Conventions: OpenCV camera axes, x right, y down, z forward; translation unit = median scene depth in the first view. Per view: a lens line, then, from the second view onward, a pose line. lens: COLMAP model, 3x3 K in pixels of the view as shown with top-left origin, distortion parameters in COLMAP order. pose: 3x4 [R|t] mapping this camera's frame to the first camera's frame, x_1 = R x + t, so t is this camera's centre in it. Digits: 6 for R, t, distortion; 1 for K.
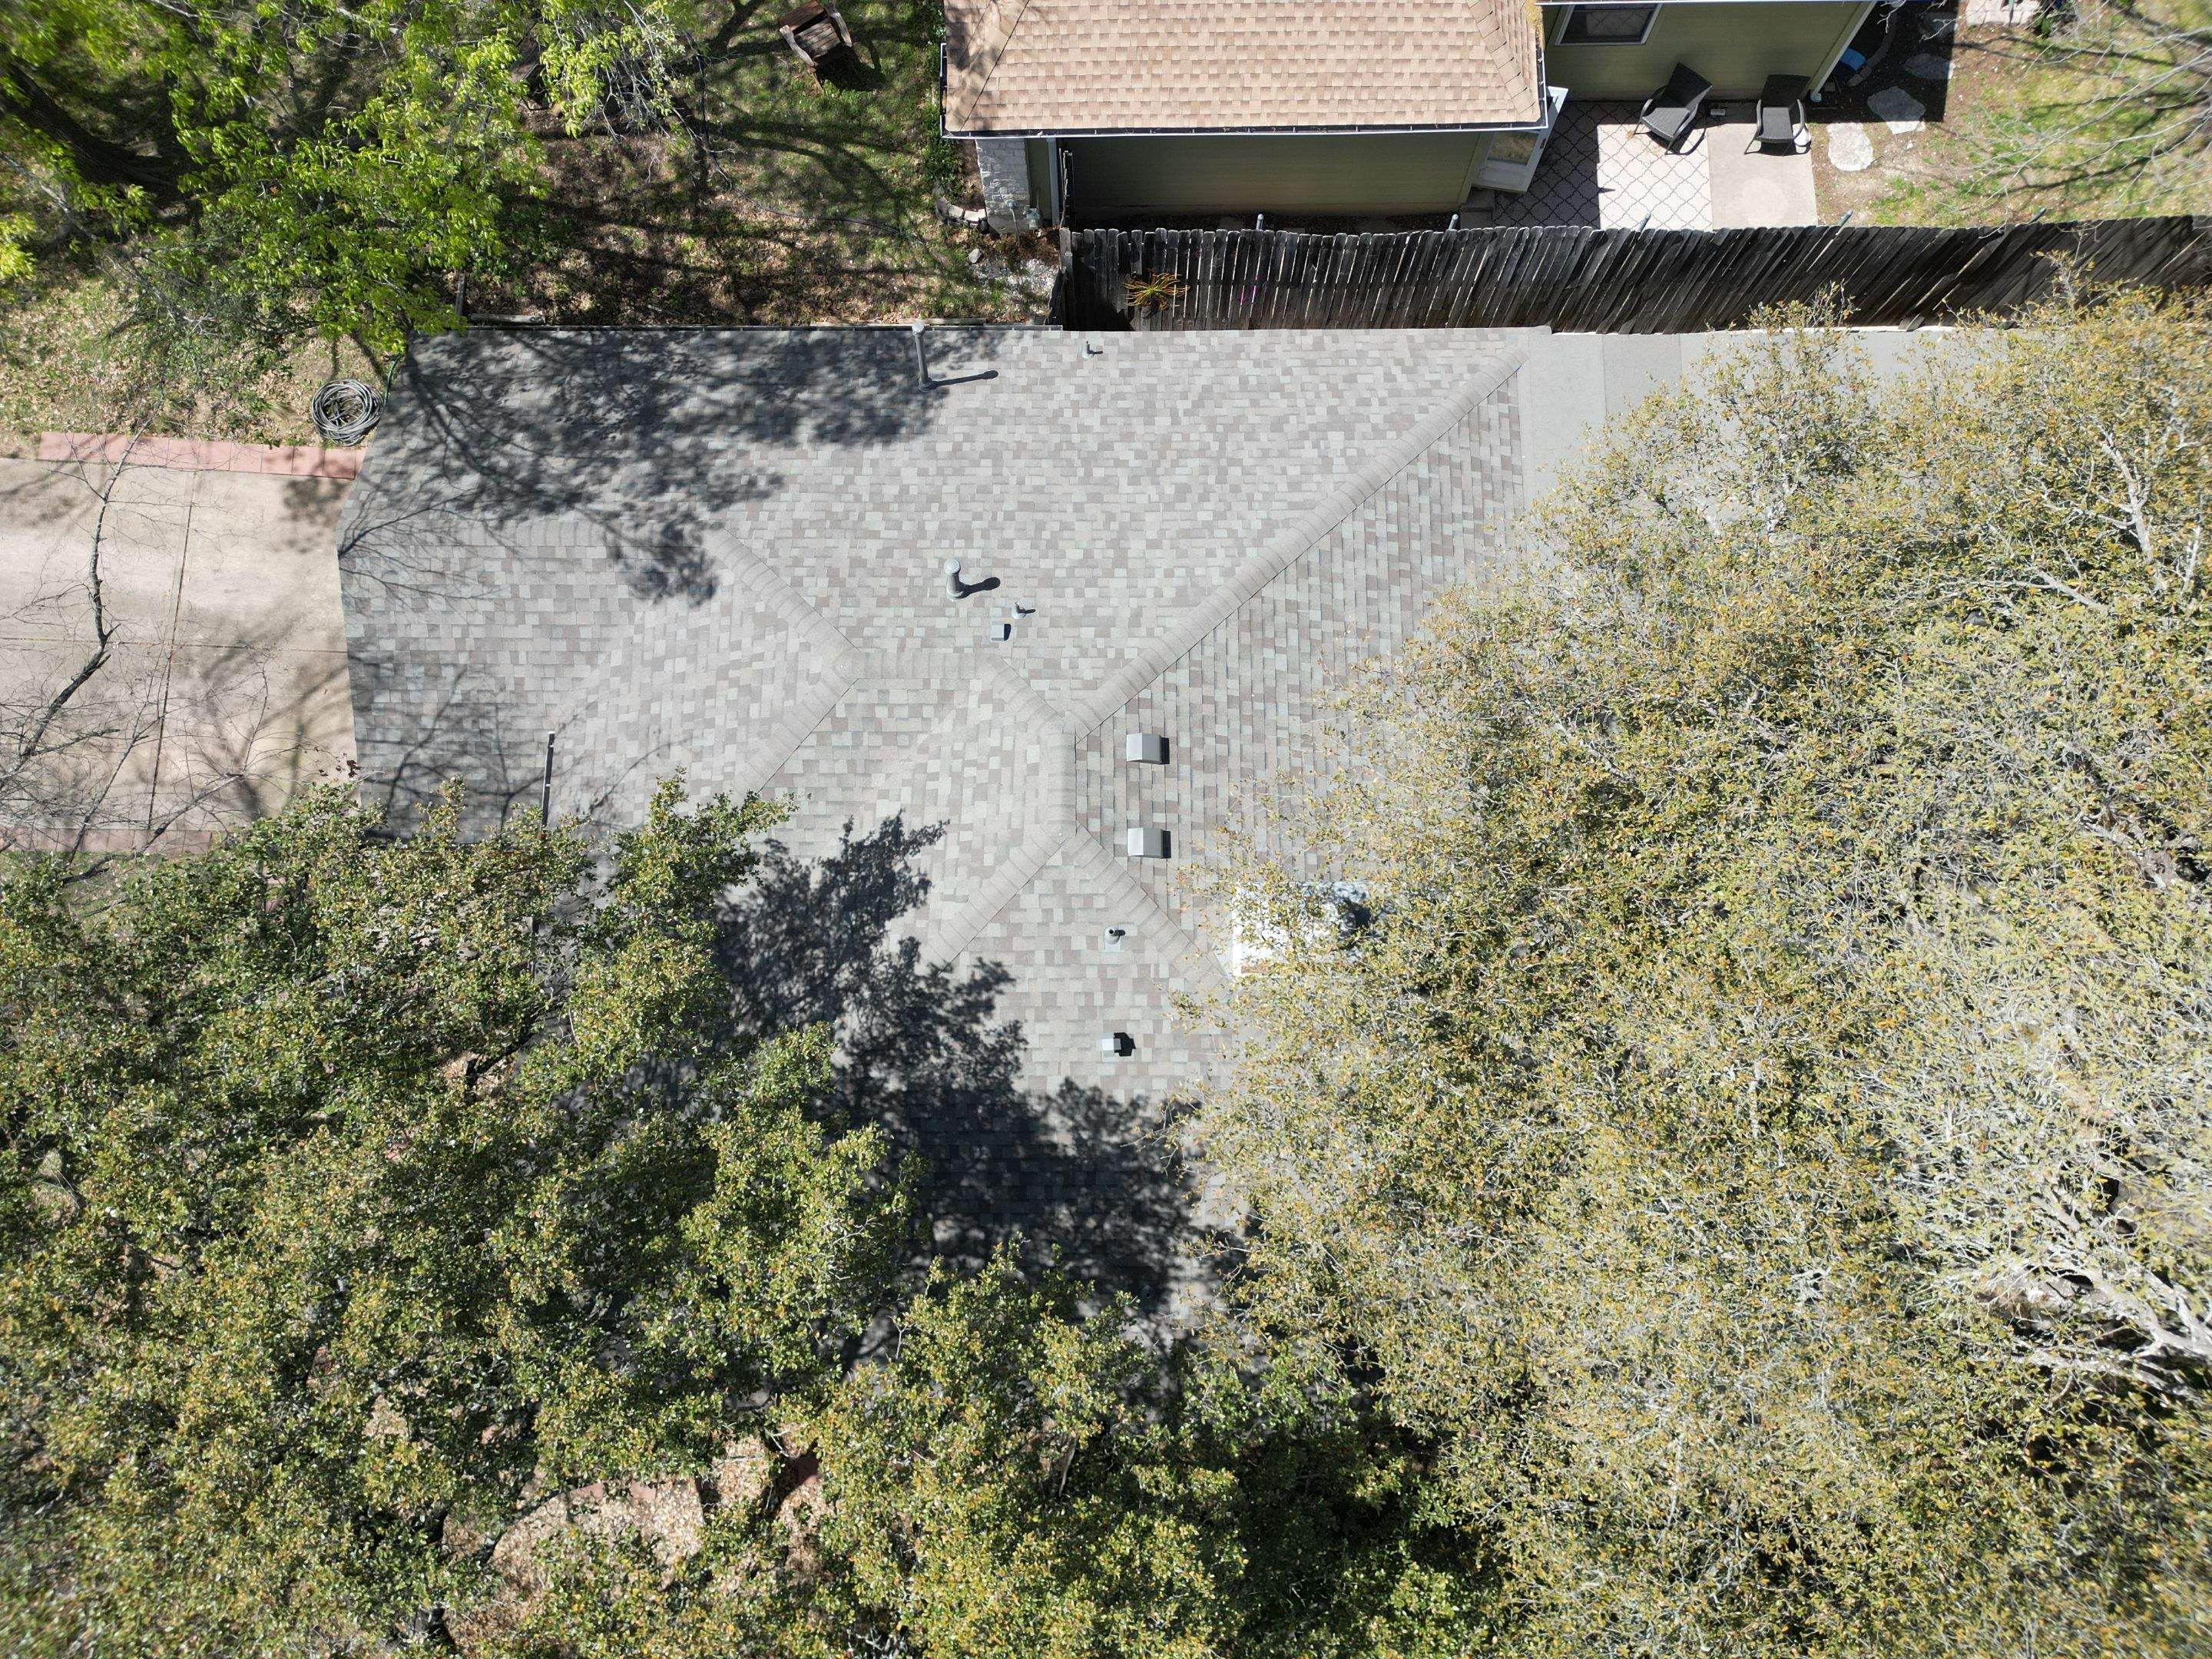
lens RADIAL K [[1549.2, 0, 1100.6], [0, 1549.2, 843.7], [0, 0, 1]] dist [0.059772, -0.050366]
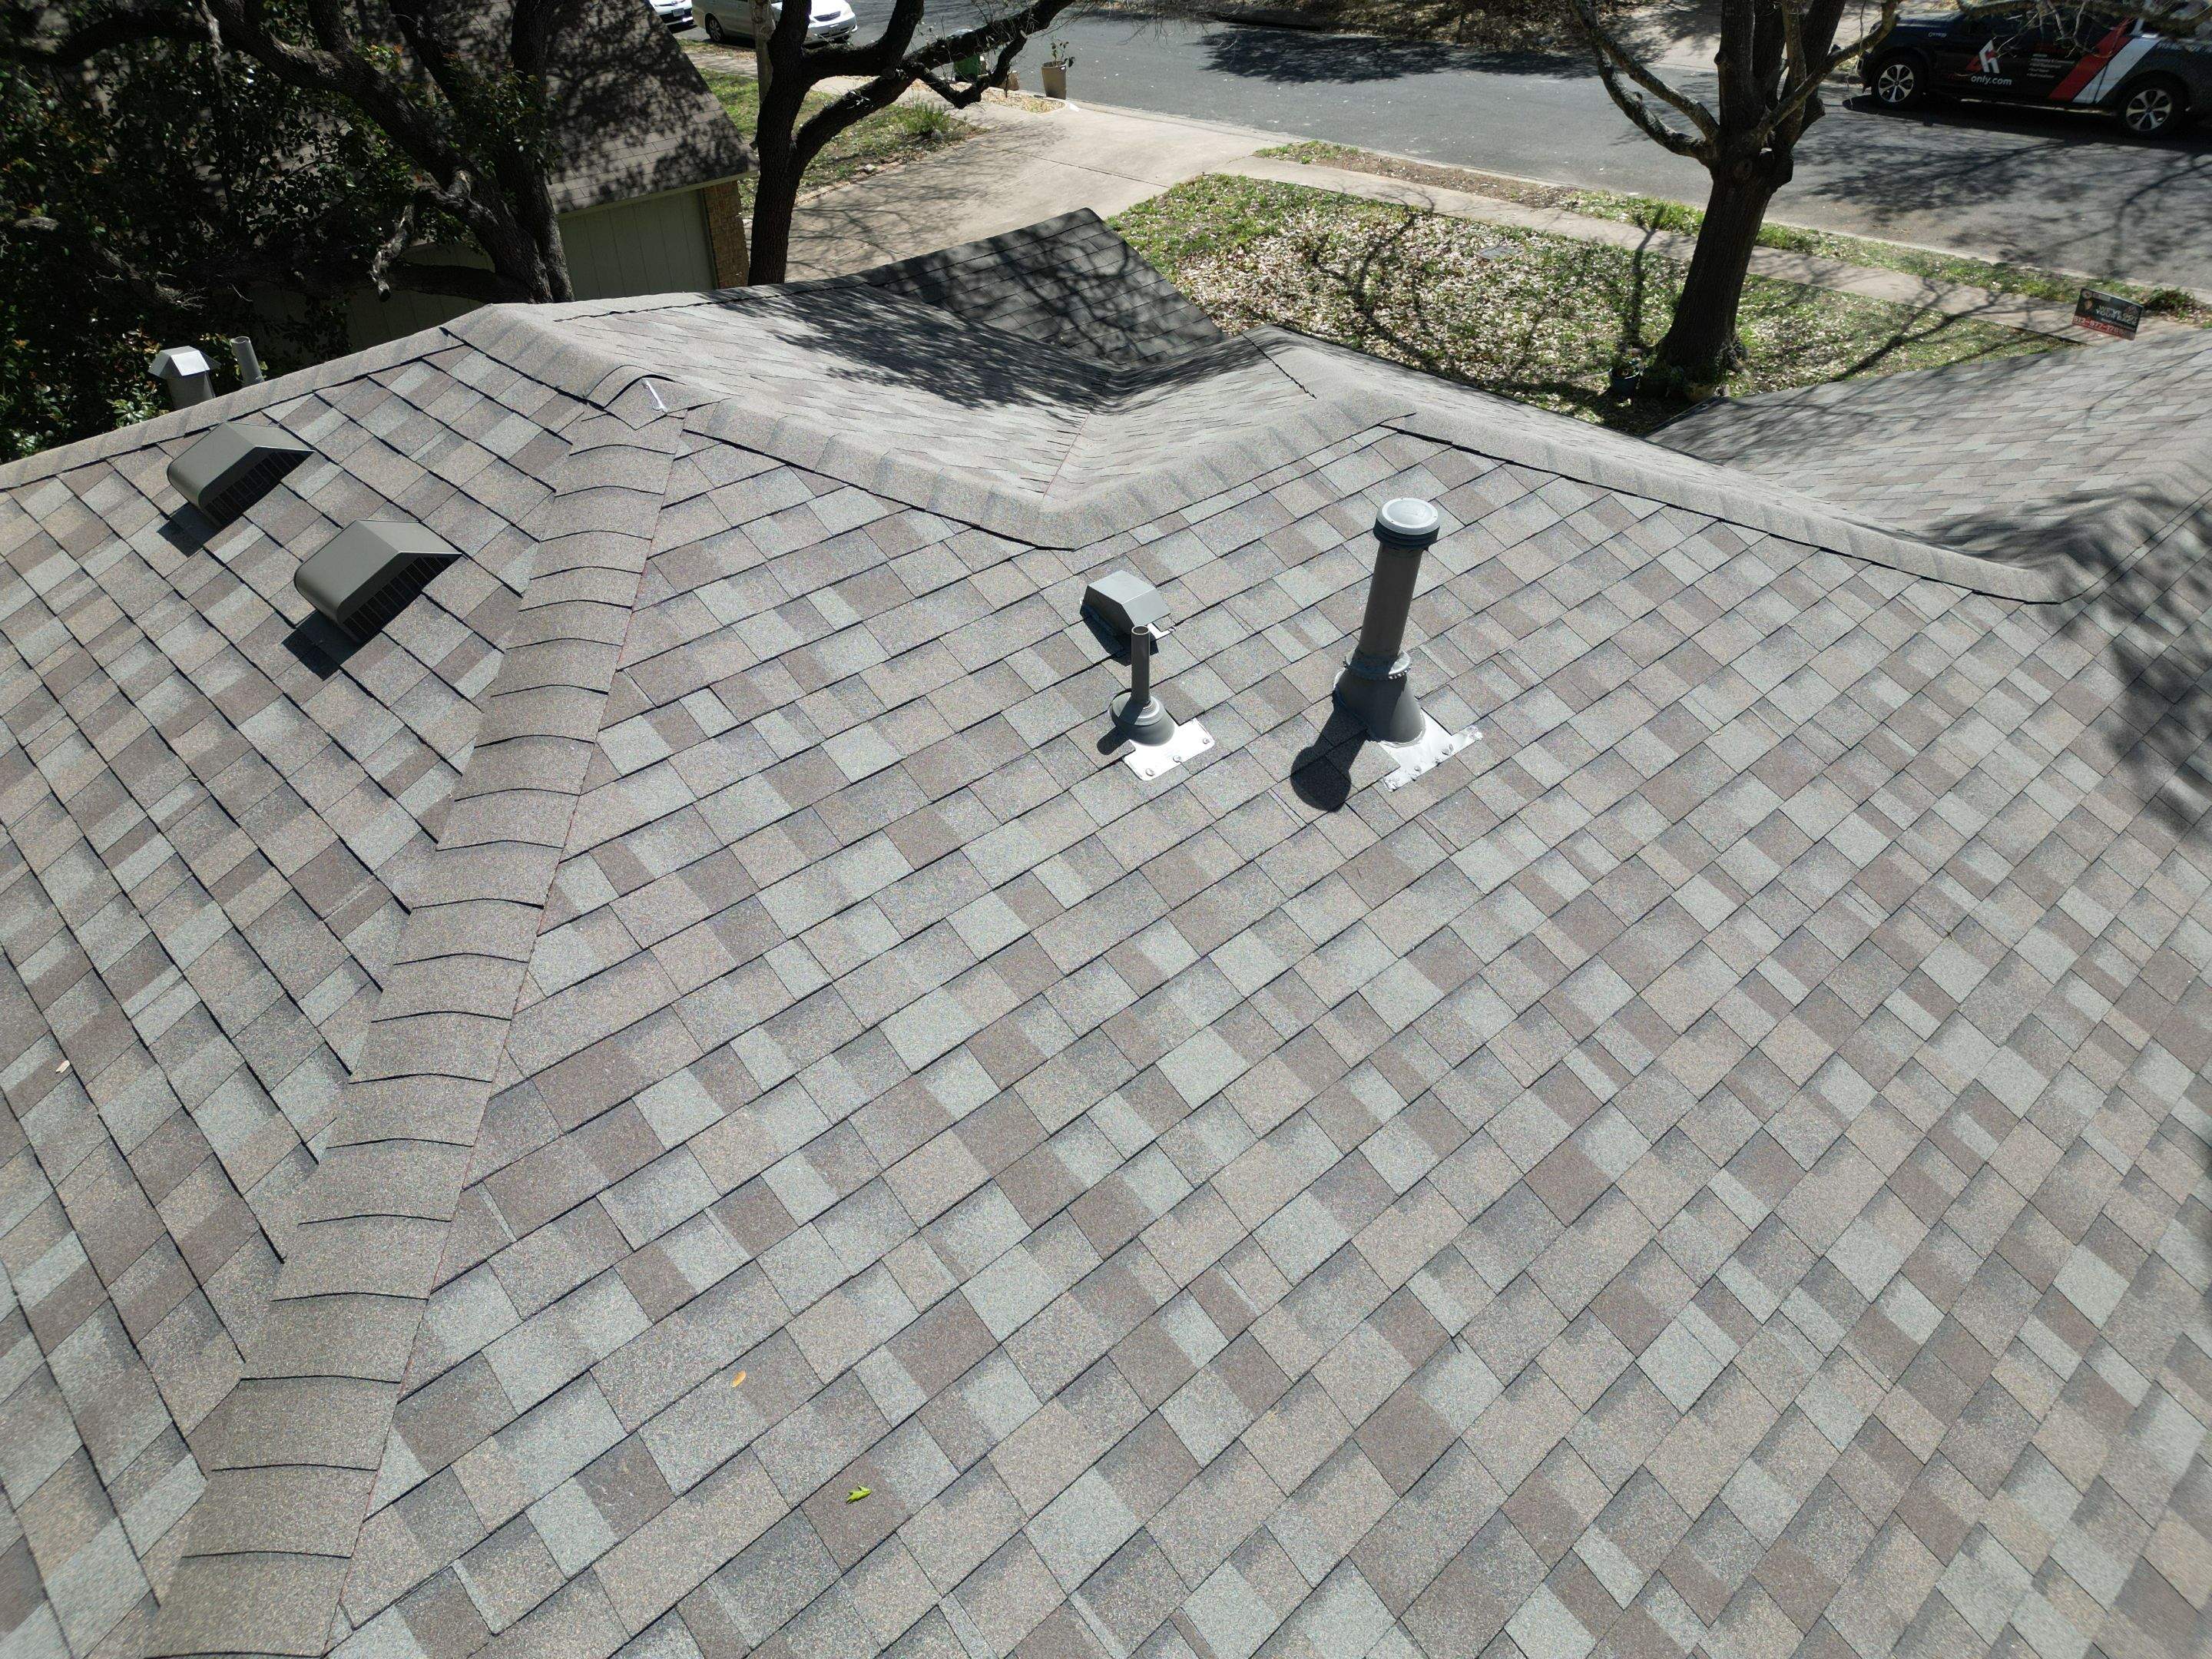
lens RADIAL K [[1549.2, 0, 1103.1], [0, 1549.2, 827.7], [0, 0, 1]] dist [0.059772, -0.050366]
pose [[-0.728873, 0.425063, -0.536718, 0.096986], [-0.664198, -0.248832, 0.704928, -0.330776], [0.166086, 0.870290, 0.463693, 0.900981]]
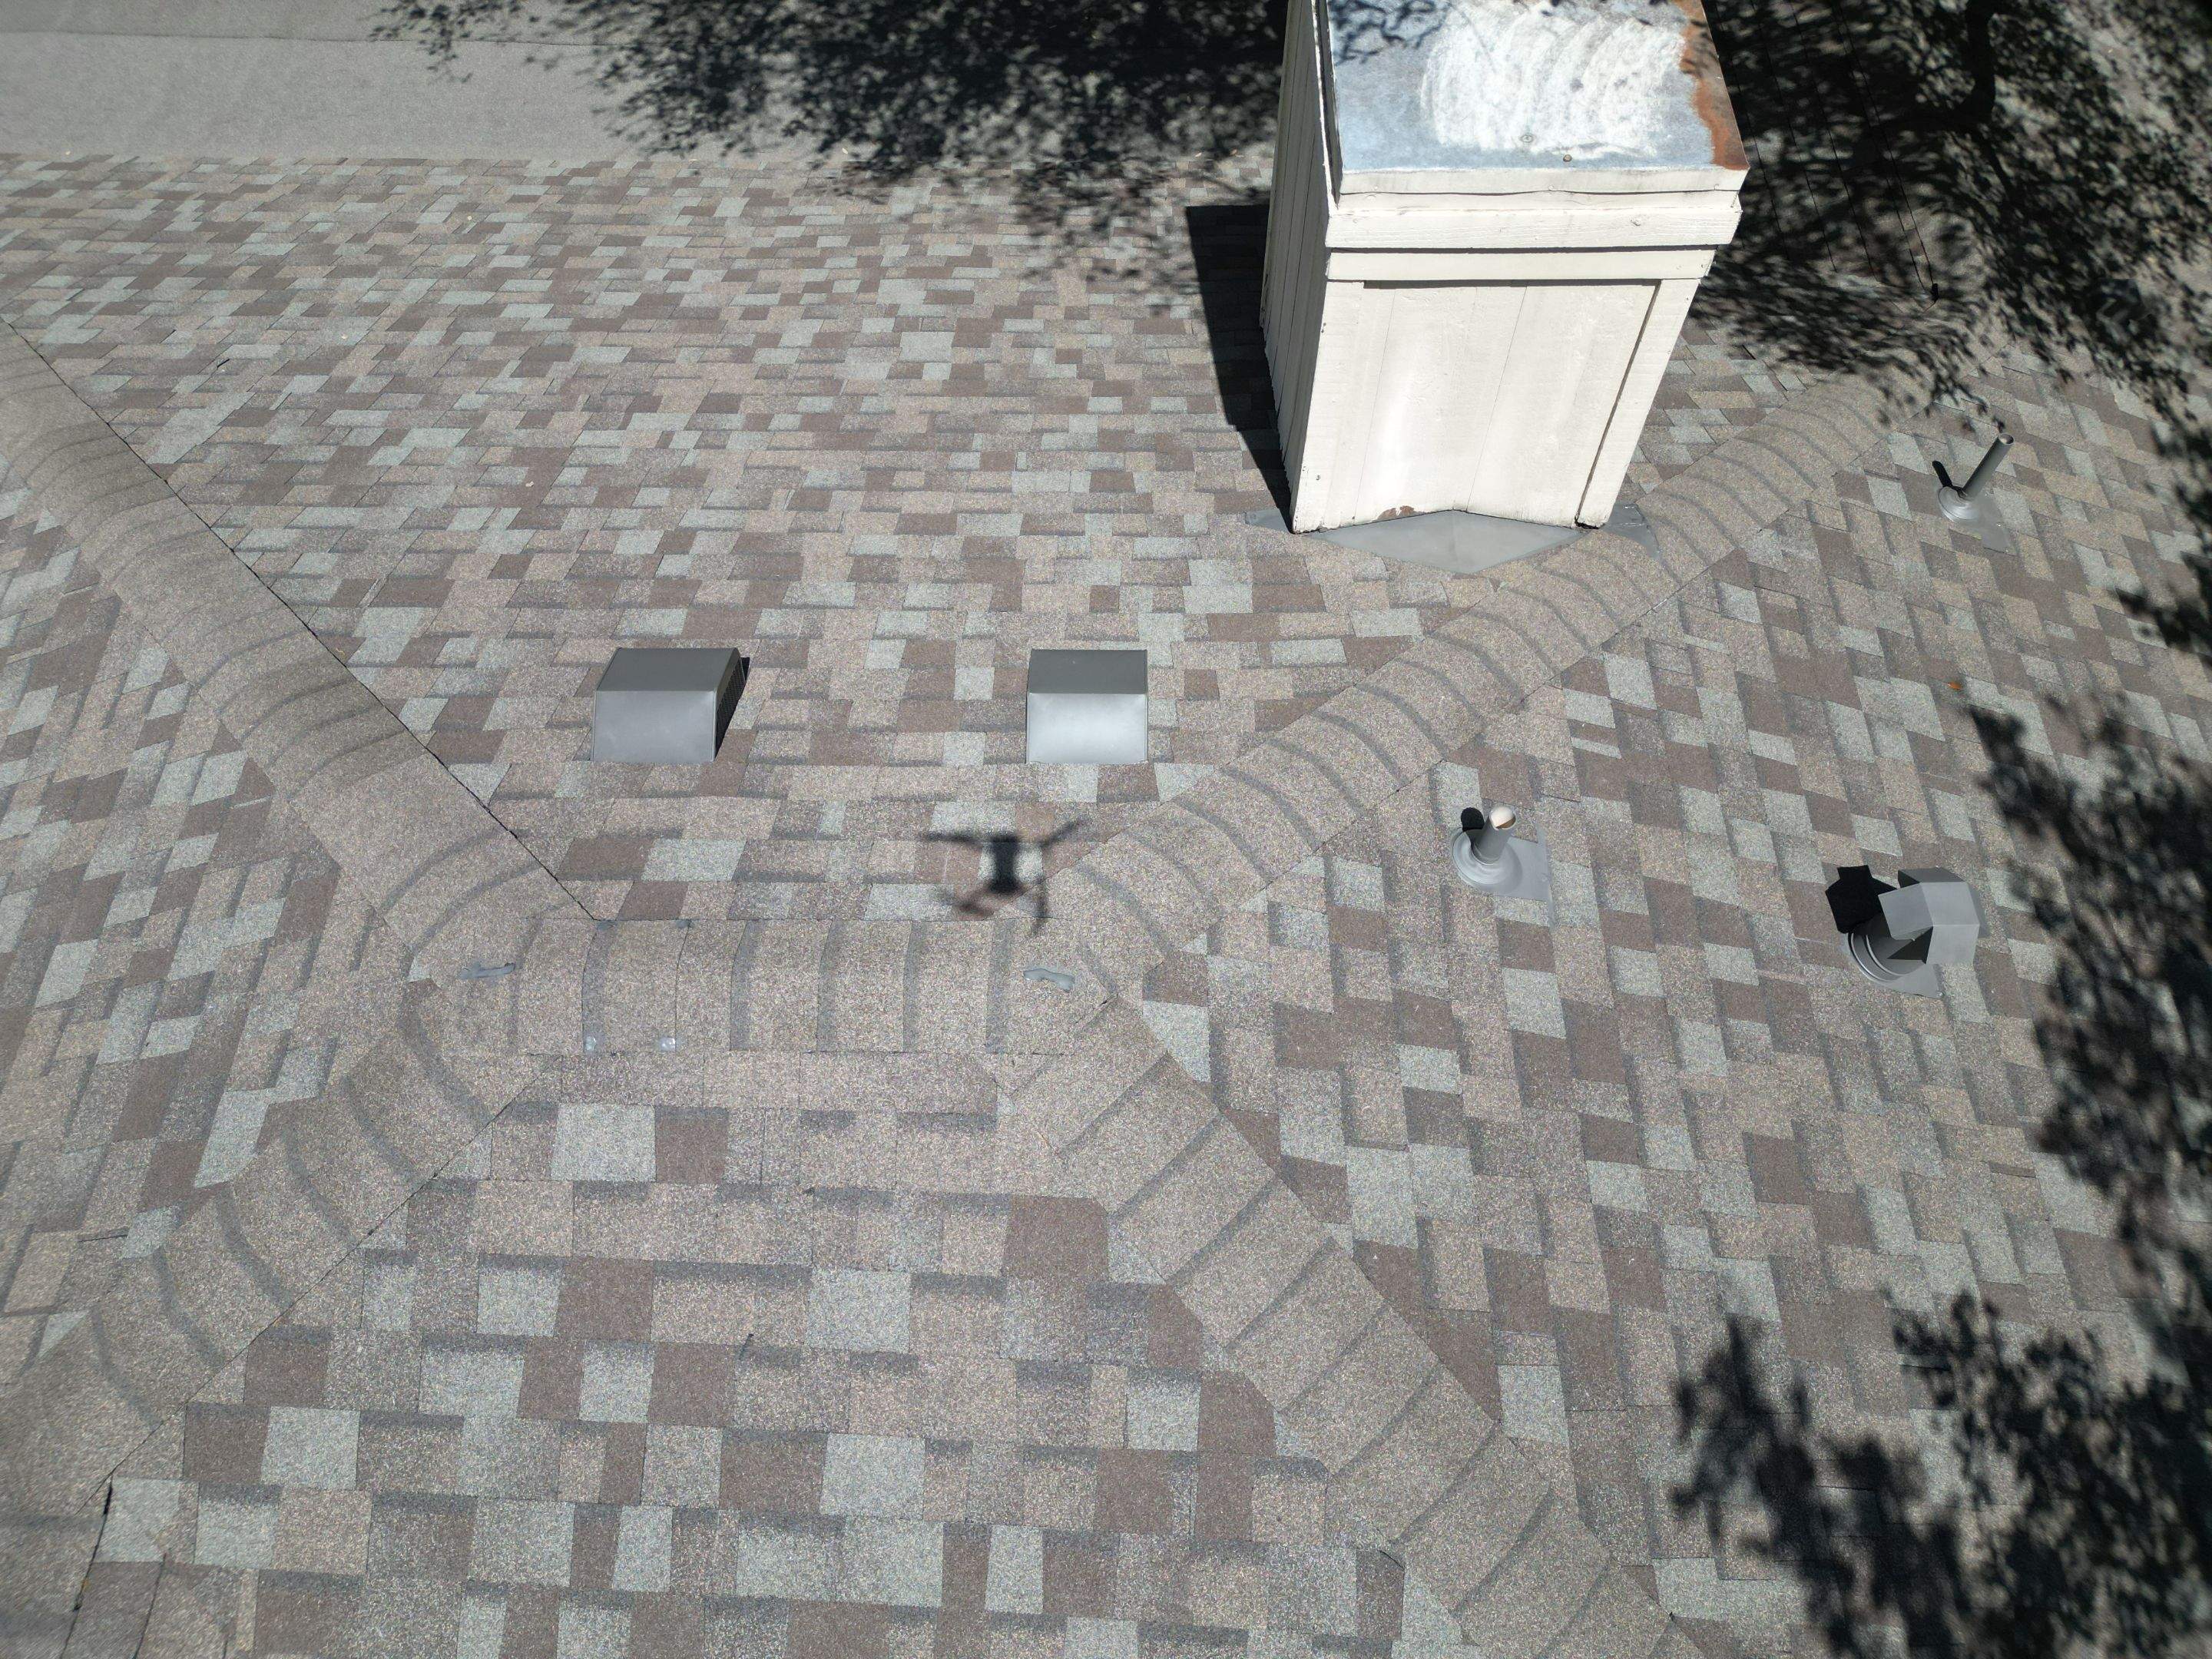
lens RADIAL K [[1549.2, 0, 1107.1], [0, 1549.2, 830.5], [0, 0, 1]] dist [0.059772, -0.050366]
pose [[0.014136, -0.859980, 0.510132, -0.100948], [0.979766, 0.113780, 0.164661, -0.032283], [-0.199648, 0.497482, 0.844187, 0.772083]]
